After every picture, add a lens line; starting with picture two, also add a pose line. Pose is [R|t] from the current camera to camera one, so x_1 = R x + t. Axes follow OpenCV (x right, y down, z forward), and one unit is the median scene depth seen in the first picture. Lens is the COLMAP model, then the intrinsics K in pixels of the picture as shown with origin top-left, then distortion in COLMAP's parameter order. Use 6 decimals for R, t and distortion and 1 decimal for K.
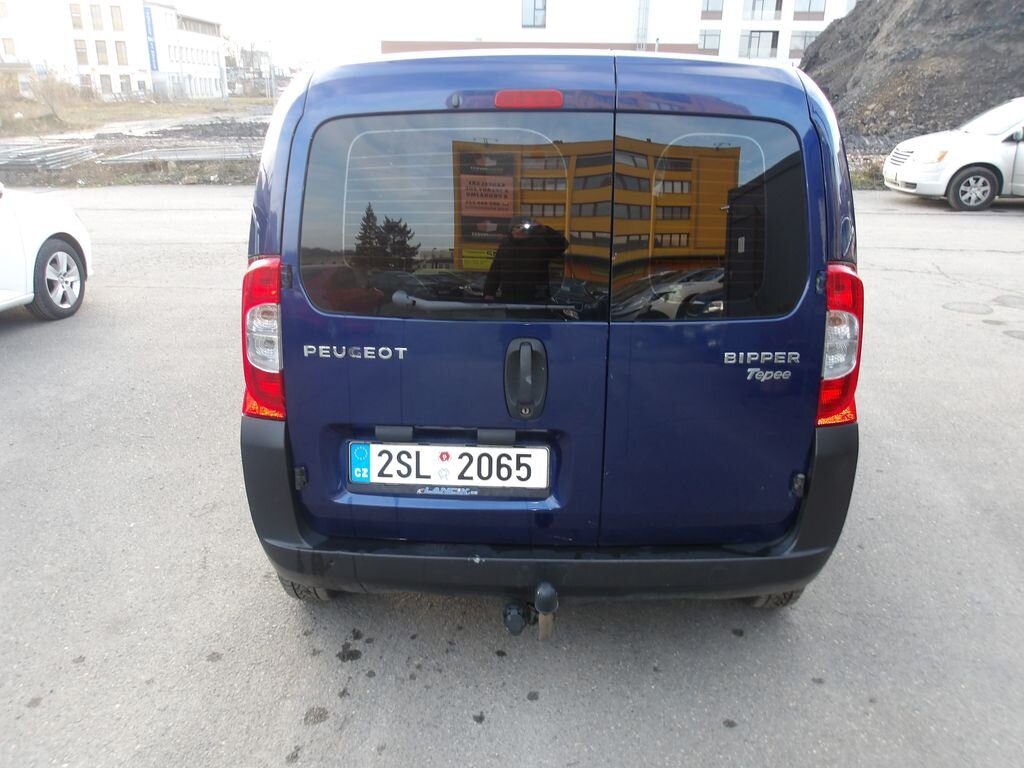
lens RADIAL K [[819.7, 0, 498.4], [0, 819.7, 384.4], [0, 0, 1]] dist [-0.014763, 0.001496]
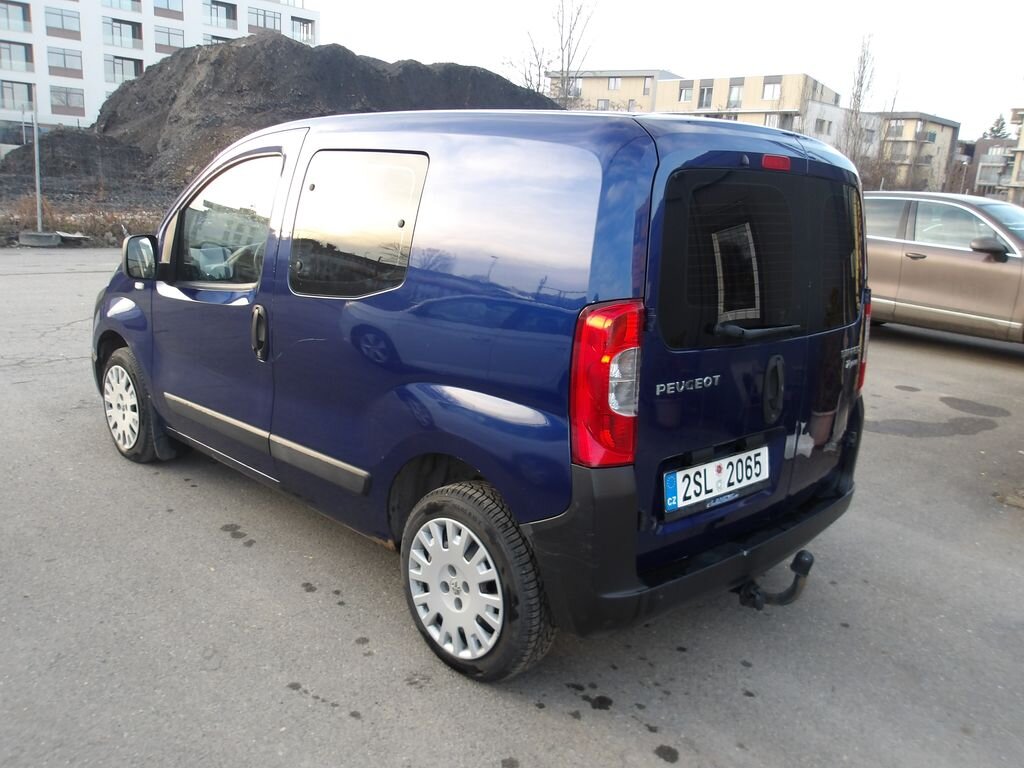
lens RADIAL K [[819.7, 0, 498.4], [0, 819.7, 384.4], [0, 0, 1]] dist [-0.014763, 0.001496]
pose [[0.715579, -0.125113, 0.687236, -1.036589], [0.171169, 0.985241, 0.001138, -0.079561], [-0.677235, 0.116820, 0.726433, 0.373782]]
